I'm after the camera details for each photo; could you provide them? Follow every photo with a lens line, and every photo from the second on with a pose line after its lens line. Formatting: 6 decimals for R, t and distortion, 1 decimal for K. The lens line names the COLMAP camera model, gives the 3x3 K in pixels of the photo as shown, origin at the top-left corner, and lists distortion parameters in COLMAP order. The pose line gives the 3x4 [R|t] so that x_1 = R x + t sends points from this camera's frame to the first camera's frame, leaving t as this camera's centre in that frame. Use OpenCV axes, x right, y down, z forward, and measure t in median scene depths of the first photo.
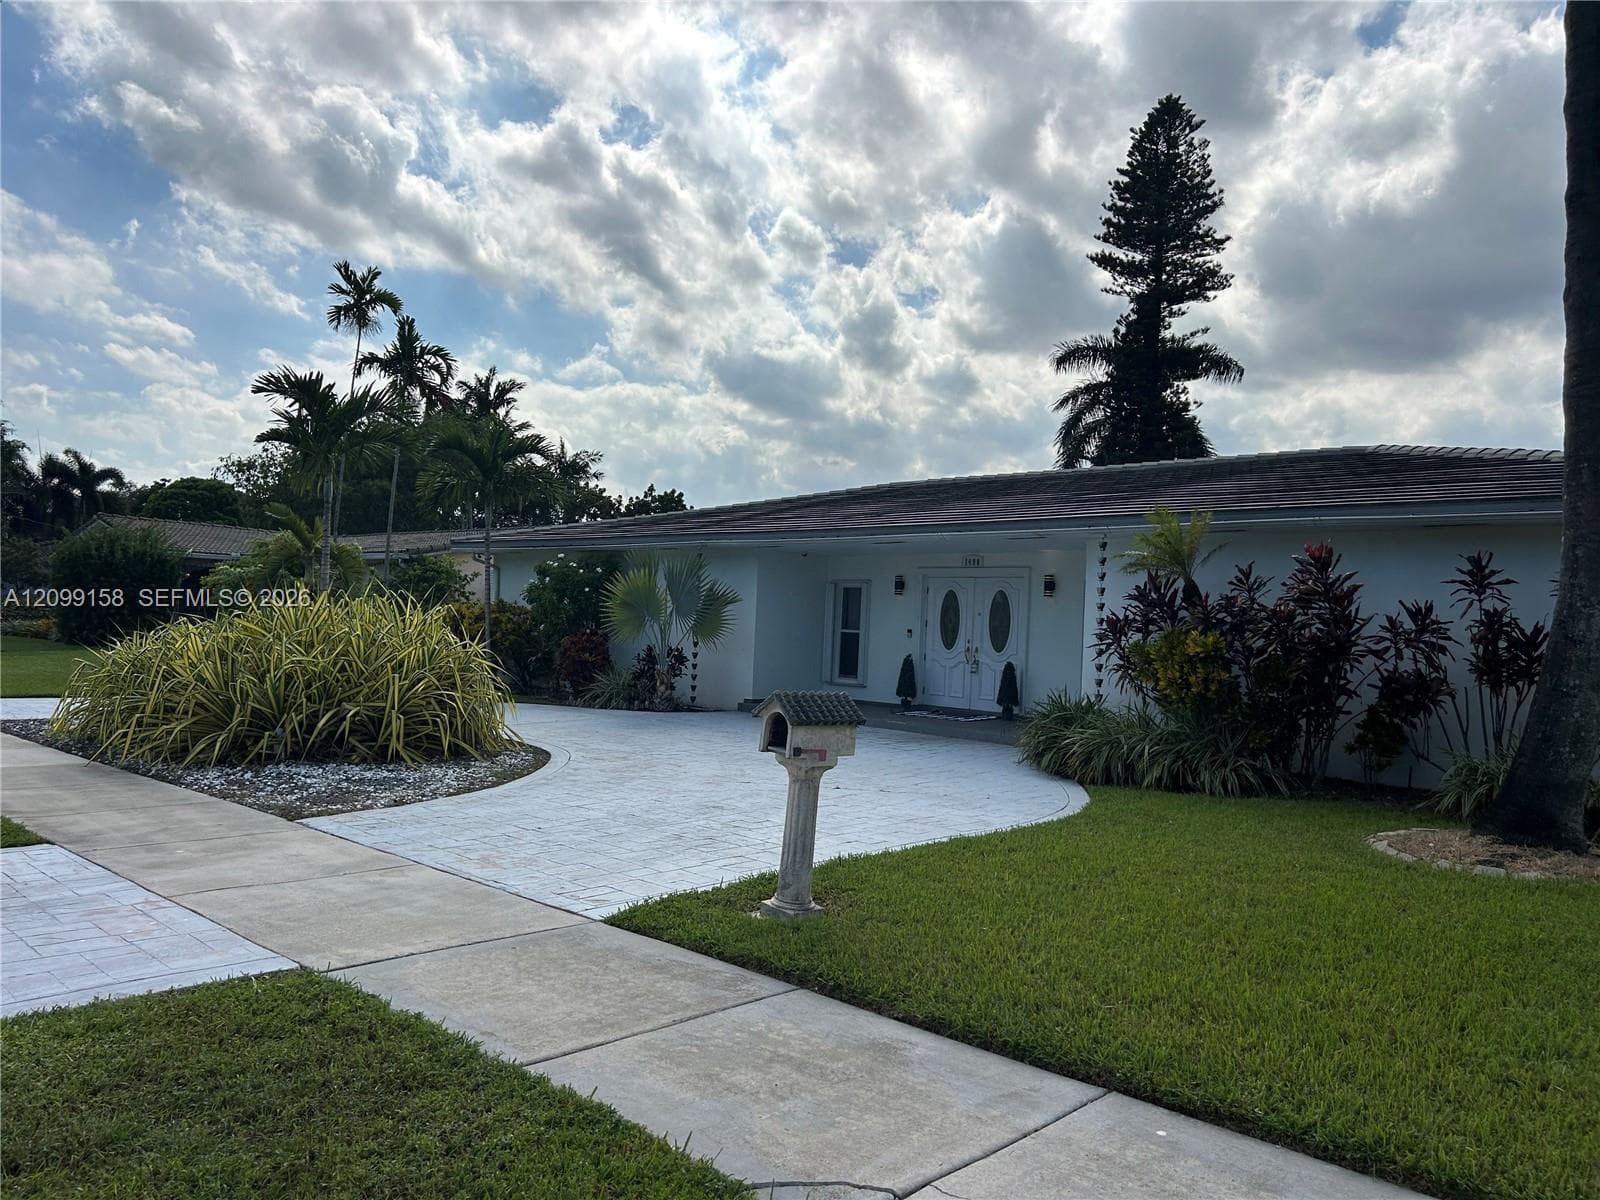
lens RADIAL K [[1224.3, 0, 800.0], [0, 1224.3, 600.0], [0, 0, 1]] dist [0.146608, -0.334524]
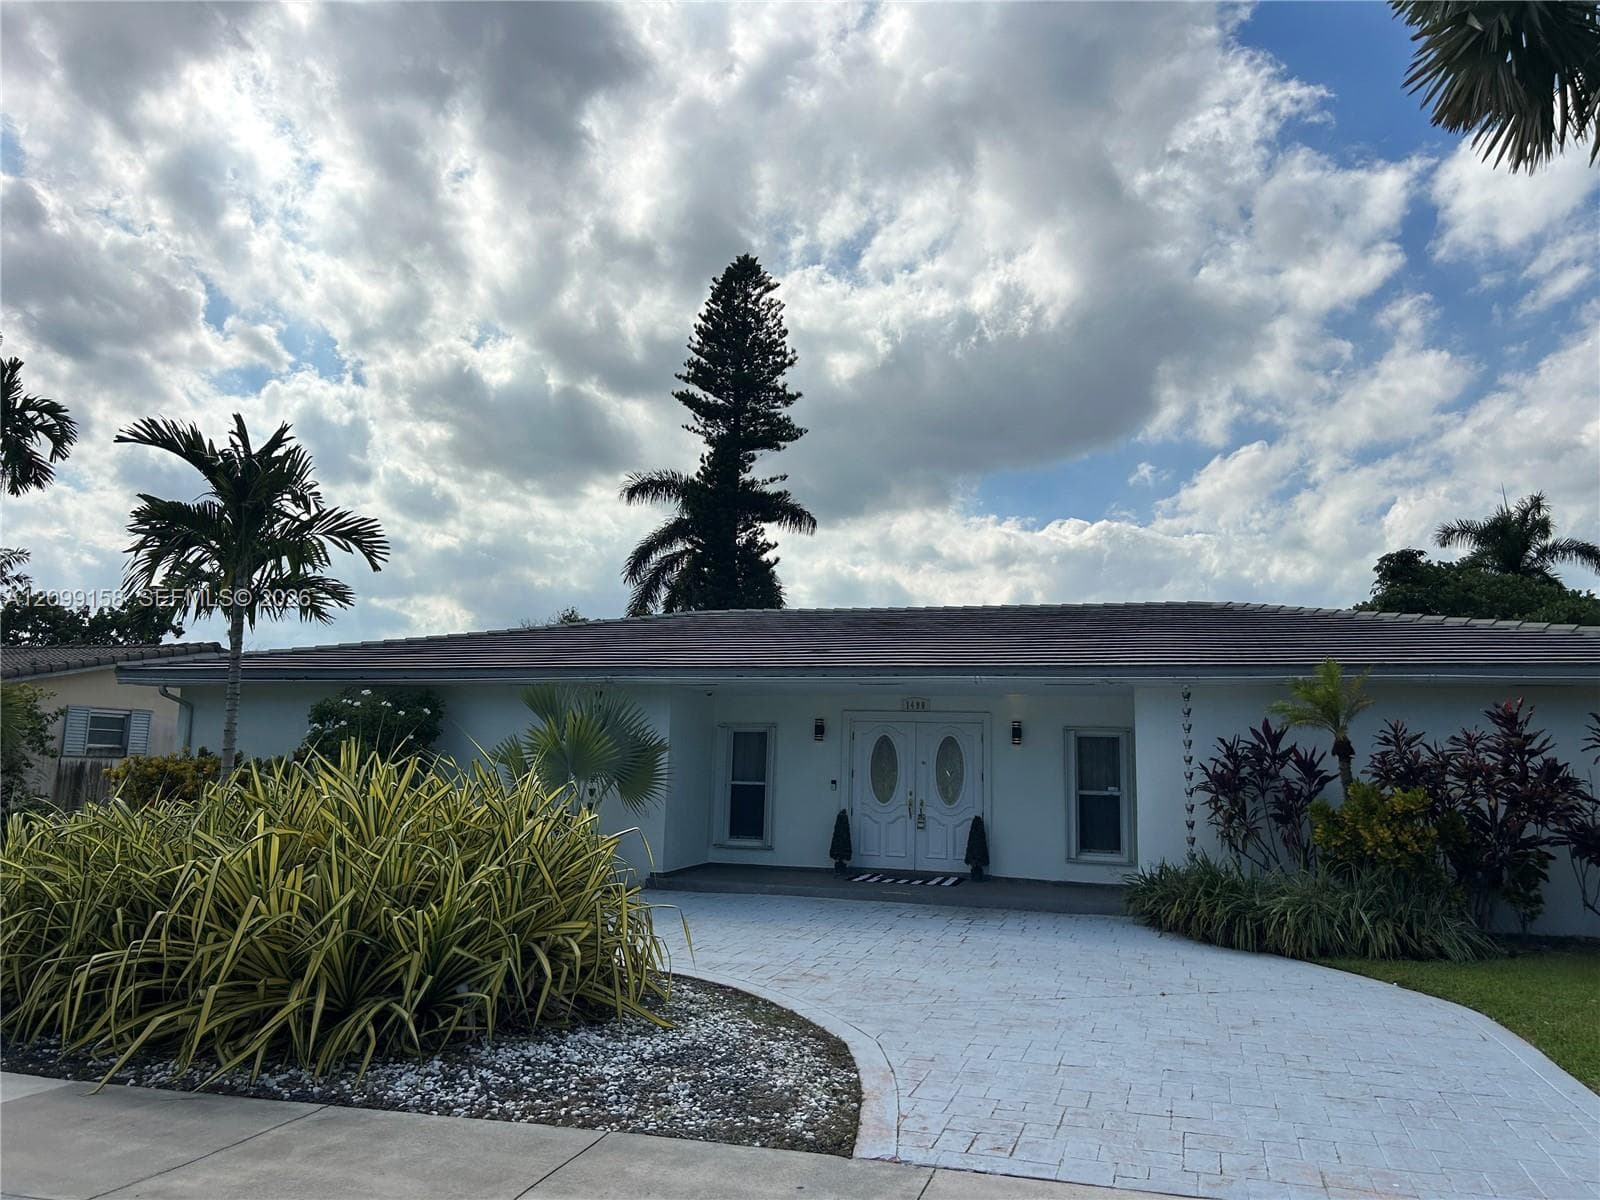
lens RADIAL K [[1224.3, 0, 800.0], [0, 1224.3, 600.0], [0, 0, 1]] dist [0.146608, -0.334524]
pose [[0.876716, 0.049261, 0.478480, -0.154437], [0.000653, 0.994619, -0.103594, -0.005856], [-0.481009, 0.091135, 0.871966, 0.095377]]
